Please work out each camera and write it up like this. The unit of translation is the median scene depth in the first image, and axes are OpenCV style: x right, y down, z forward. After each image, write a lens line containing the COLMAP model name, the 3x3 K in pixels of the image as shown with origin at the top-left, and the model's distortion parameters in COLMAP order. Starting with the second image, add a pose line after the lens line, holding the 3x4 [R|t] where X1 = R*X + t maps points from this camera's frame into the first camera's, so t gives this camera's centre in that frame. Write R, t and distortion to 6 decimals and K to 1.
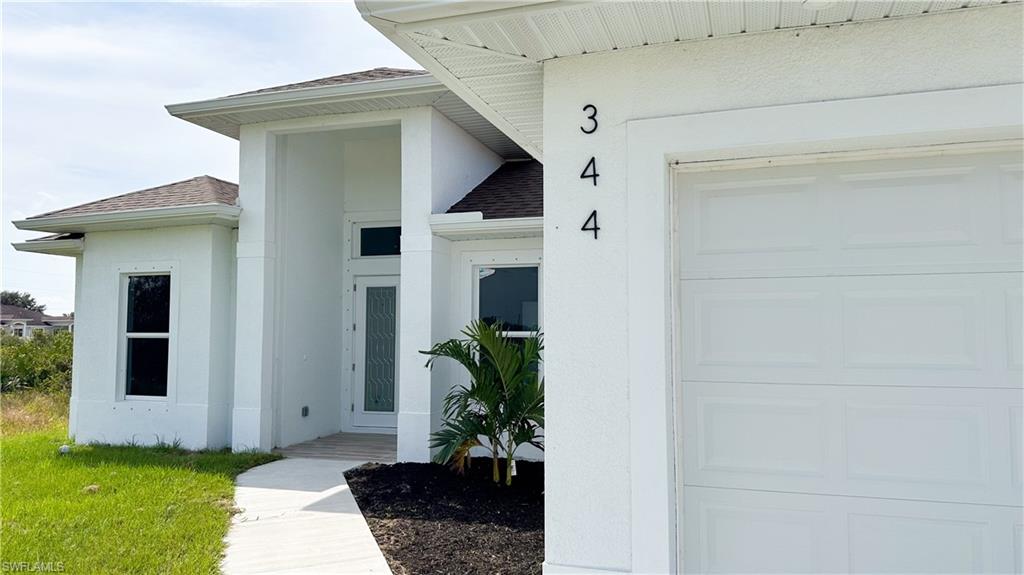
lens RADIAL K [[722.6, 0, 514.4], [0, 722.6, 291.4], [0, 0, 1]] dist [0.062177, -0.083027]
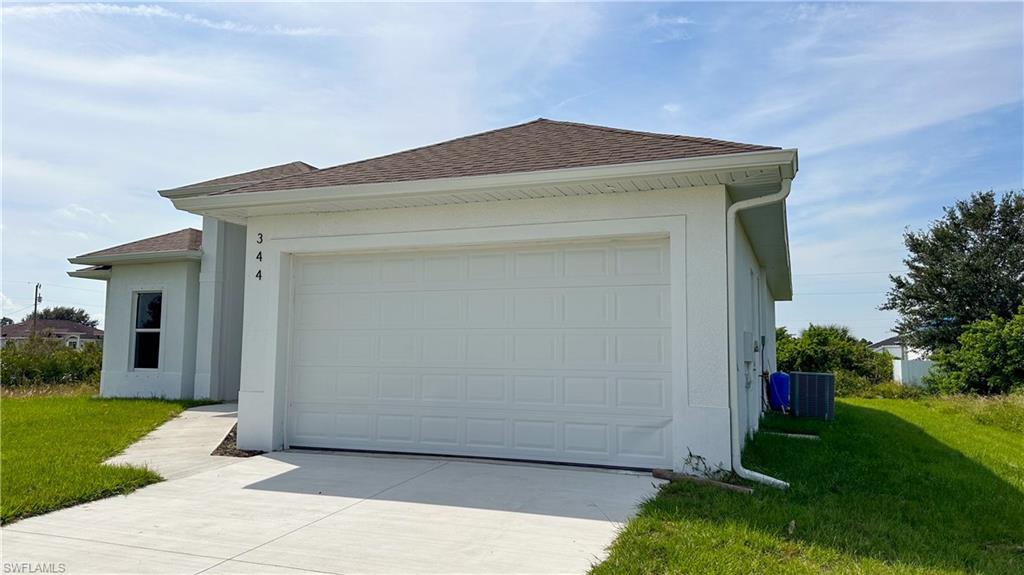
lens RADIAL K [[722.6, 0, 514.4], [0, 722.6, 291.4], [0, 0, 1]] dist [0.062177, -0.083027]
pose [[0.998487, 0.004594, -0.054803, 0.391034], [-0.006094, 0.999611, -0.027232, 0.013971], [0.054657, 0.027525, 0.998126, -0.560807]]
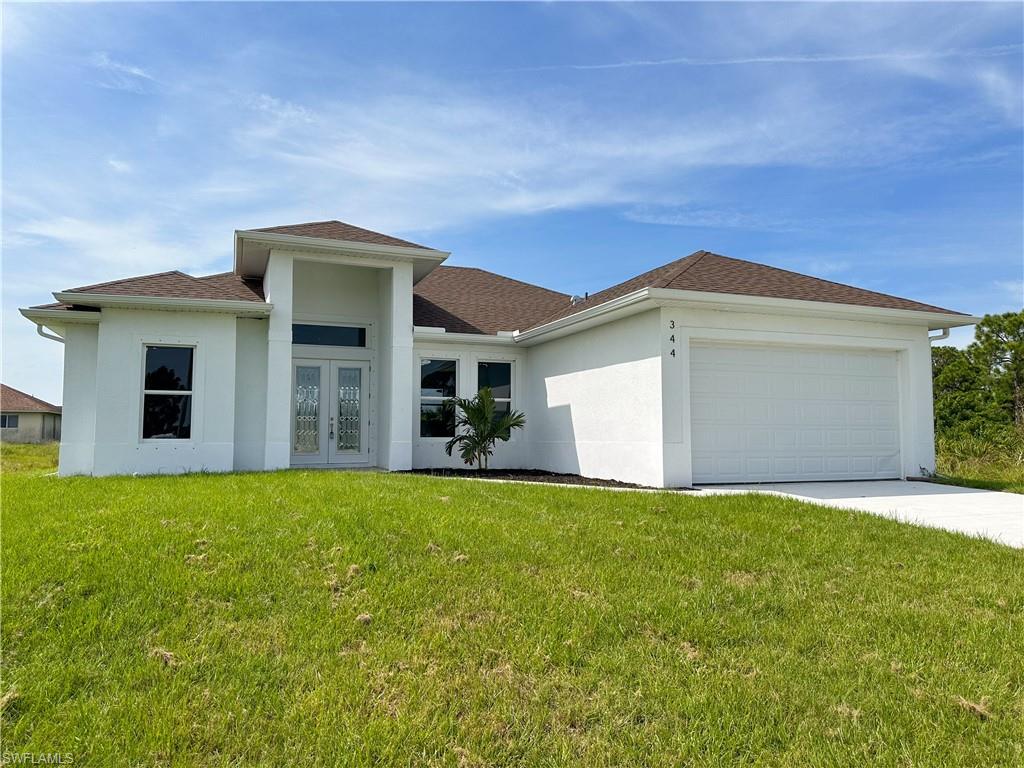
lens RADIAL K [[718.5, 0, 514.3], [0, 718.5, 378.9], [0, 0, 1]] dist [0.081153, -0.116181]
pose [[0.766172, 0.051276, 0.640586, -0.875622], [-0.035869, 0.998670, -0.037038, 0.062836], [-0.641633, 0.005400, 0.766993, -0.399308]]
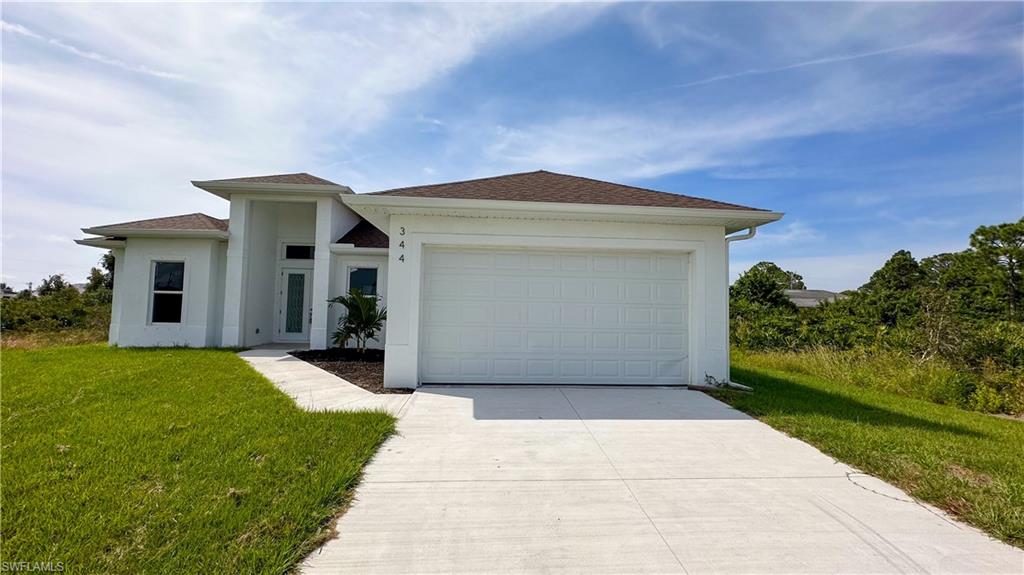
lens RADIAL K [[409.1, 0, 512.9], [0, 409.1, 289.6], [0, 0, 1]] dist [-0.006710, 0.000882]
pose [[0.927420, 0.037088, 0.372179, -0.045800], [-0.040204, 0.999191, 0.000612, 0.015071], [-0.371855, -0.015530, 0.928161, -0.383160]]
